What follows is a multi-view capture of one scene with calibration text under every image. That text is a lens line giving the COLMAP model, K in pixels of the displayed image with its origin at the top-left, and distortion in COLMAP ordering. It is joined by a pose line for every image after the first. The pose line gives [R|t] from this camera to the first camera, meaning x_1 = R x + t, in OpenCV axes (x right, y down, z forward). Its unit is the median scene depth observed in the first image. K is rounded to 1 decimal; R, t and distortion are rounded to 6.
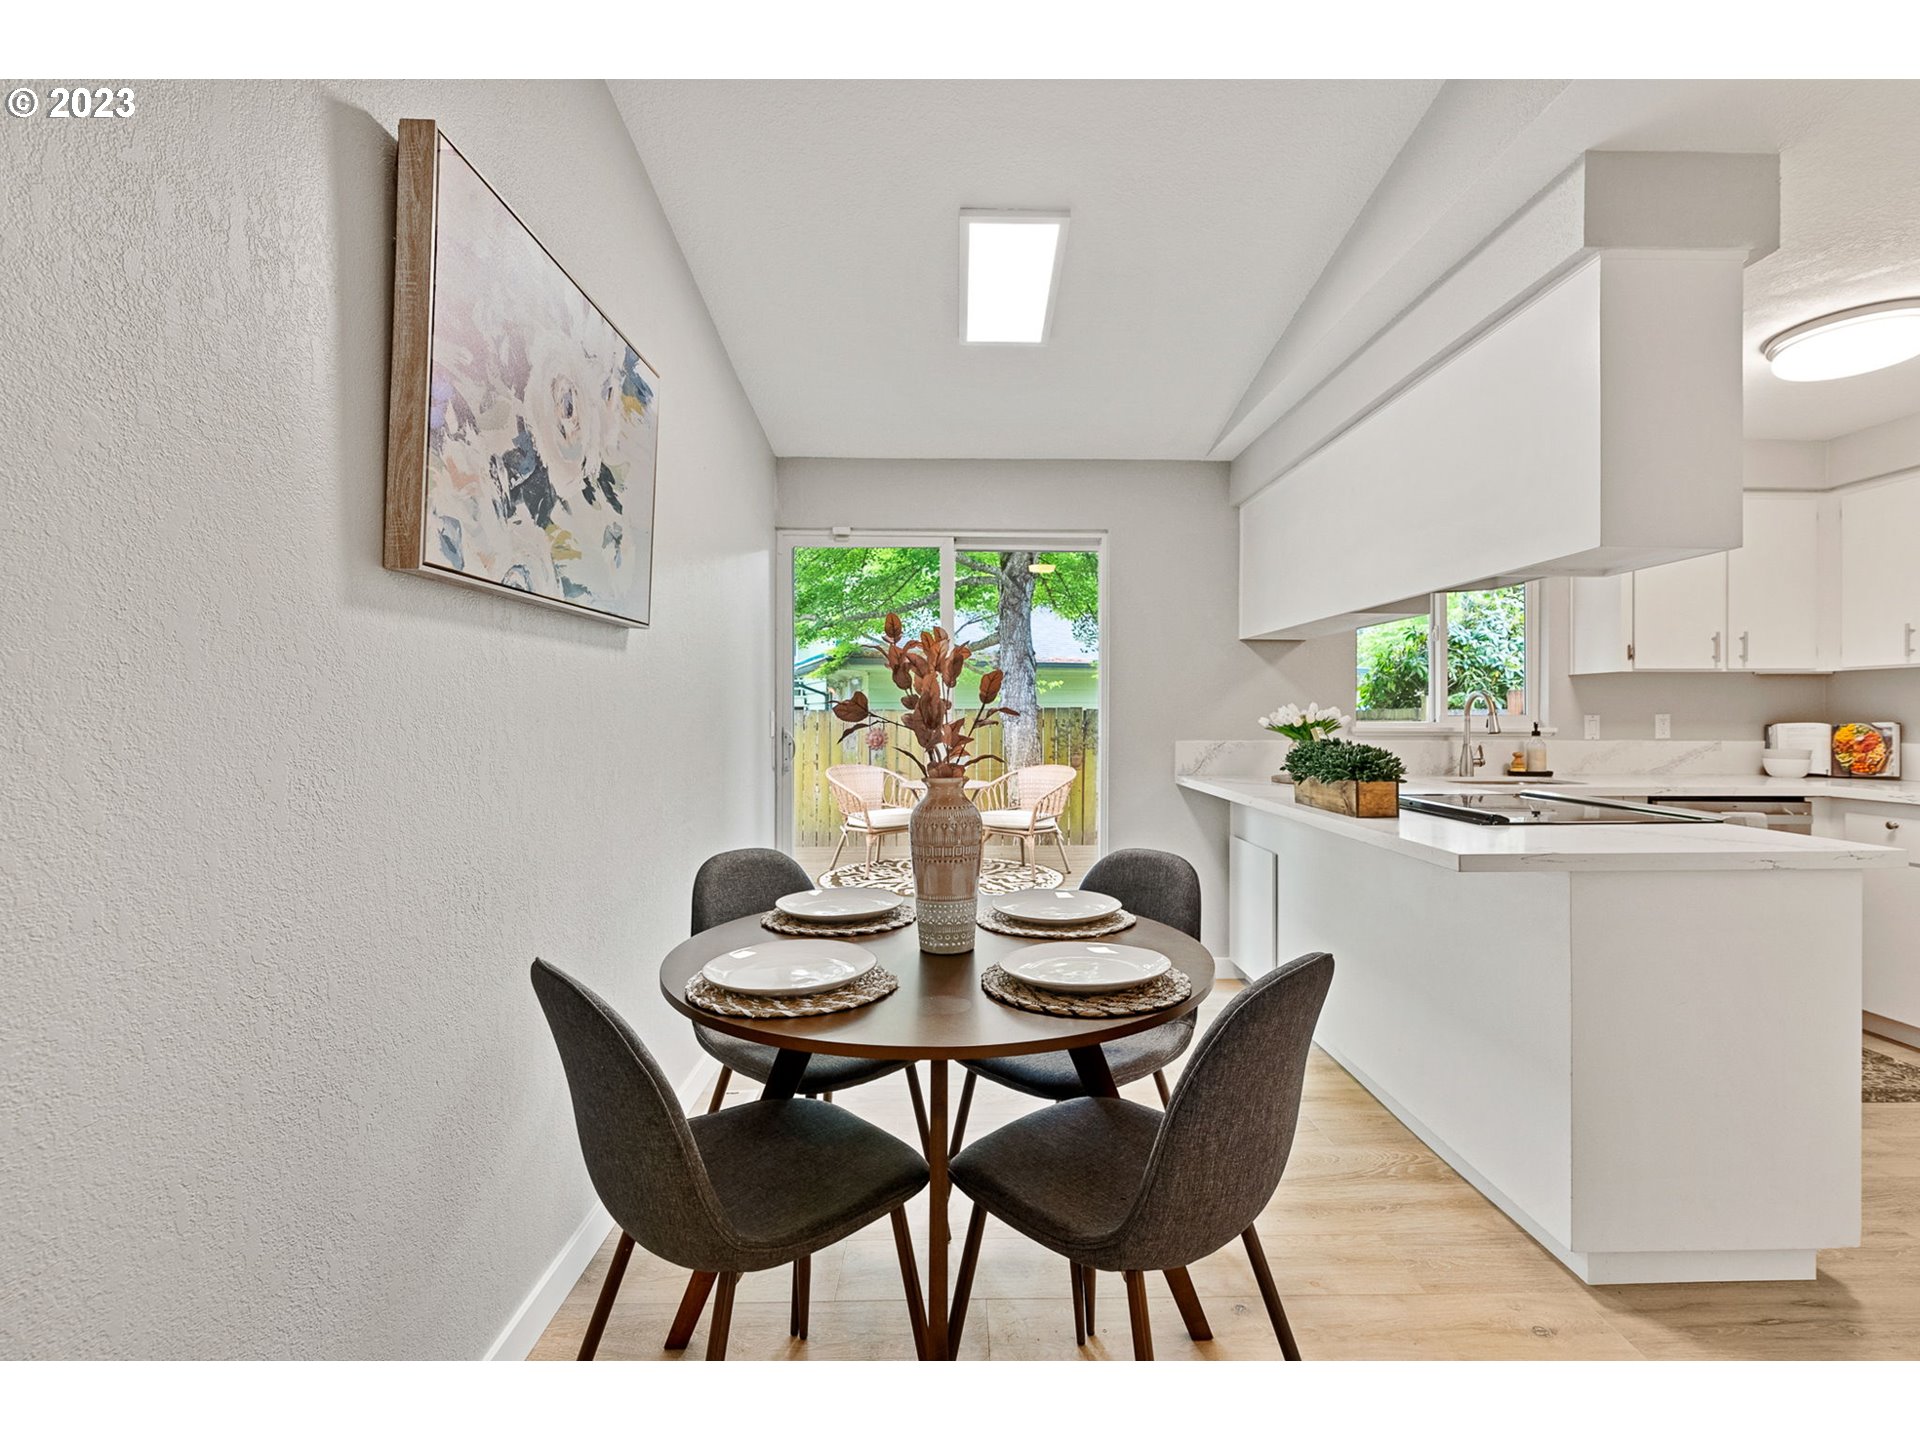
lens RADIAL K [[869.8, 0, 978.4], [0, 869.8, 714.3], [0, 0, 1]] dist [-0.001157, 0.000281]
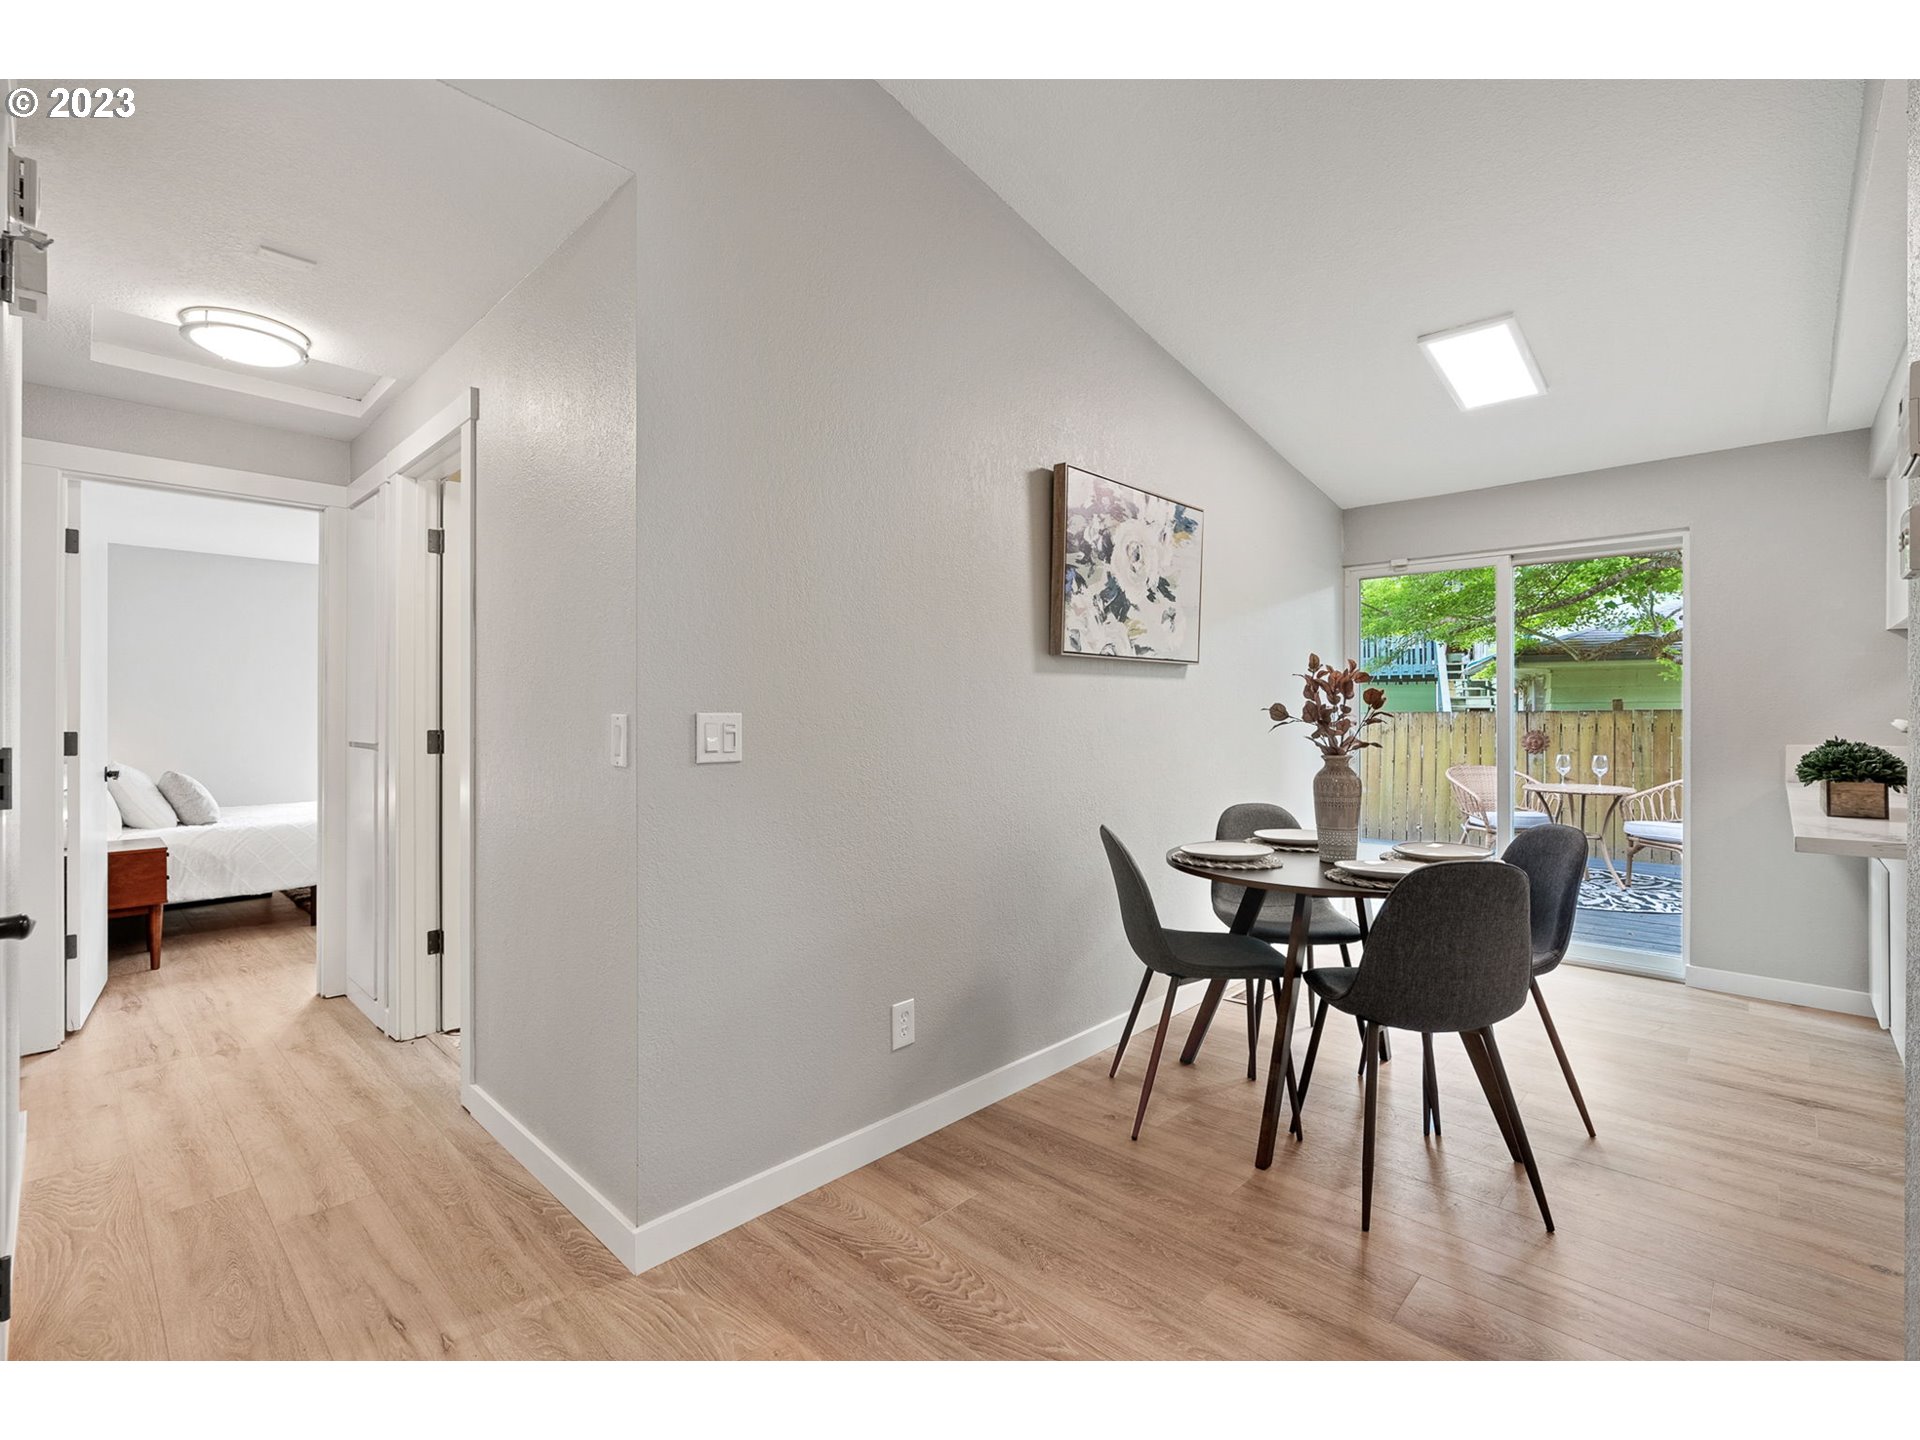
lens RADIAL K [[878.4, 0, 960.0], [0, 878.4, 720.0], [0, 0, 1]] dist [-0.020095, 0.009713]
pose [[0.708299, 0.001269, -0.705911, 0.420432], [0.001834, 0.999992, 0.003637, -0.000660], [0.705910, -0.003871, 0.708291, -0.437939]]
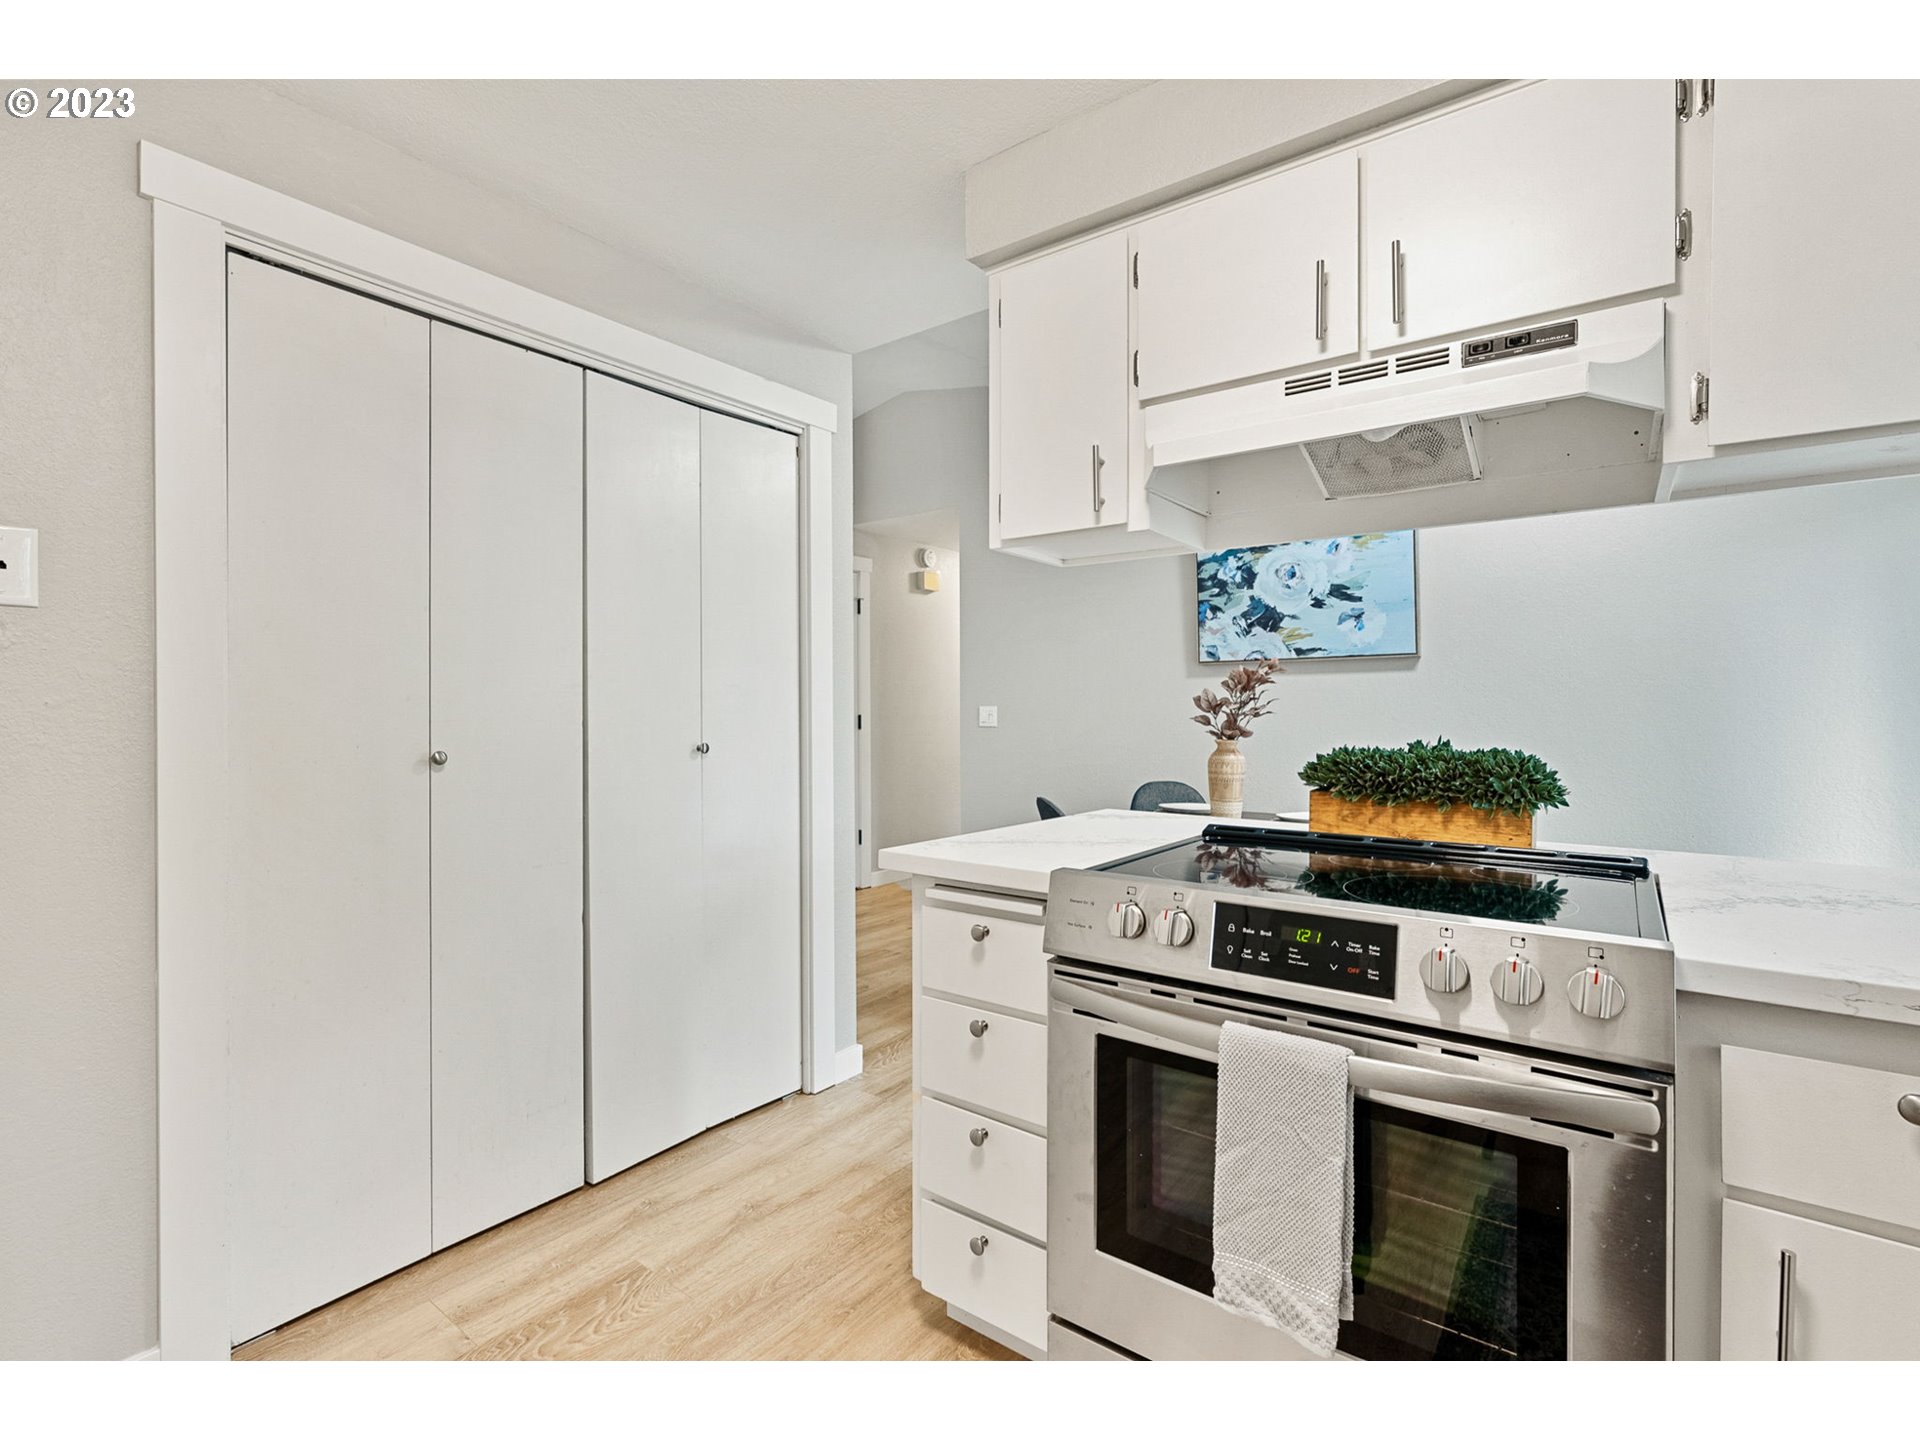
lens RADIAL K [[870.2, 0, 956.1], [0, 870.2, 711.8], [0, 0, 1]] dist [-0.009983, 0.000381]
pose [[-0.635800, 0.002333, -0.771850, 1.278941], [-0.000819, 0.999993, 0.003698, 0.000984], [0.771853, 0.002983, -0.635794, 1.221216]]
